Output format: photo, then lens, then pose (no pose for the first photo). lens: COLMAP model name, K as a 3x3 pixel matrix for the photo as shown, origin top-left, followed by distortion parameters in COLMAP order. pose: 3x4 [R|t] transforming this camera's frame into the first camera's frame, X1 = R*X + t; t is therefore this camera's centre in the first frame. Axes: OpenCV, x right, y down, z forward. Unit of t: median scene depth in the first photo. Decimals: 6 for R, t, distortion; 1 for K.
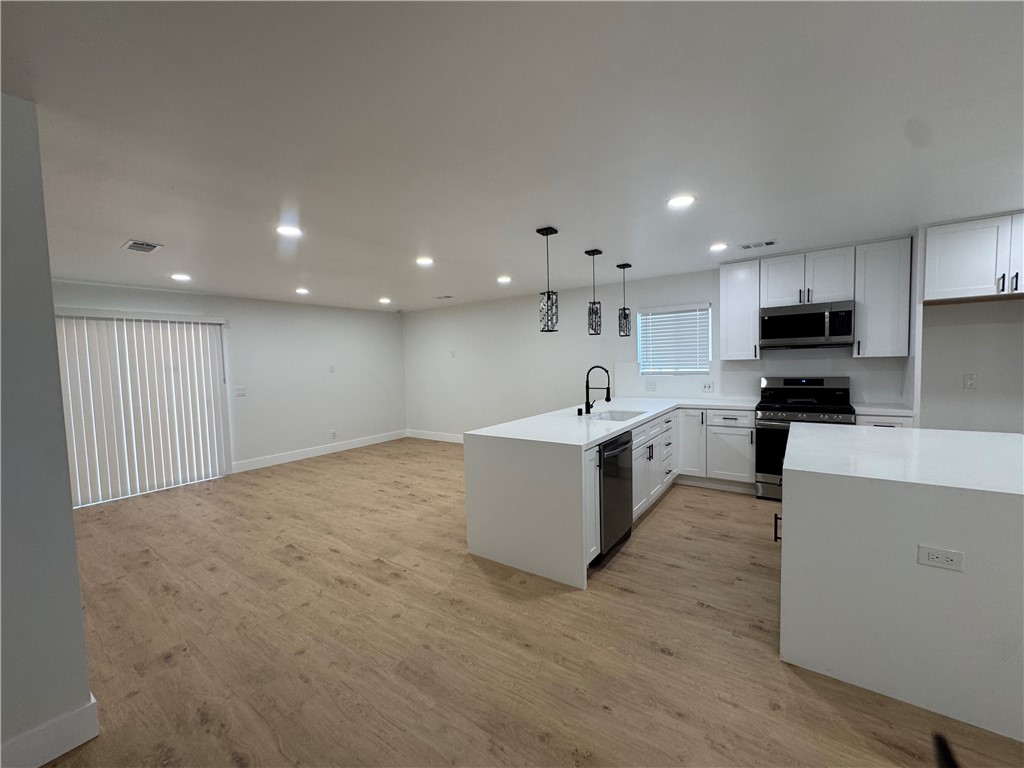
lens RADIAL K [[408.3, 0, 512.0], [0, 408.3, 384.0], [0, 0, 1]] dist [-0.000541, -0.000058]
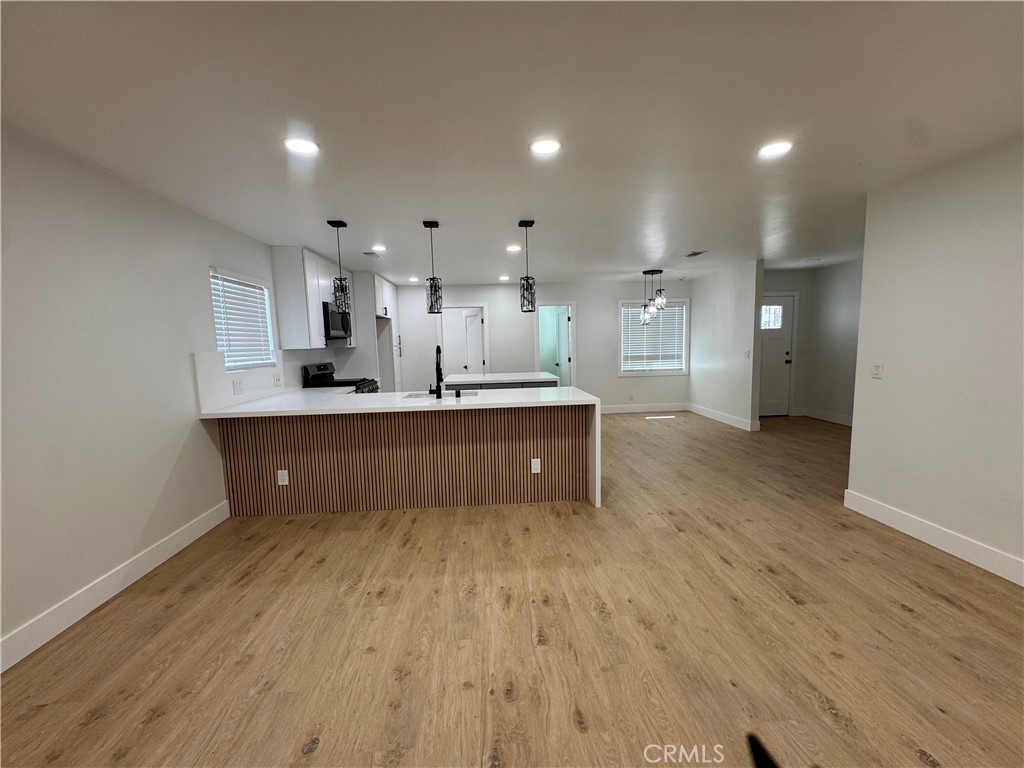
lens RADIAL K [[408.6, 0, 512.0], [0, 408.6, 384.0], [0, 0, 1]] dist [0.001232, 0.000107]
pose [[-0.634359, -0.033603, 0.772308, -0.734901], [0.087087, 0.989589, 0.114588, -0.060767], [-0.768117, 0.139948, -0.624828, 1.682010]]
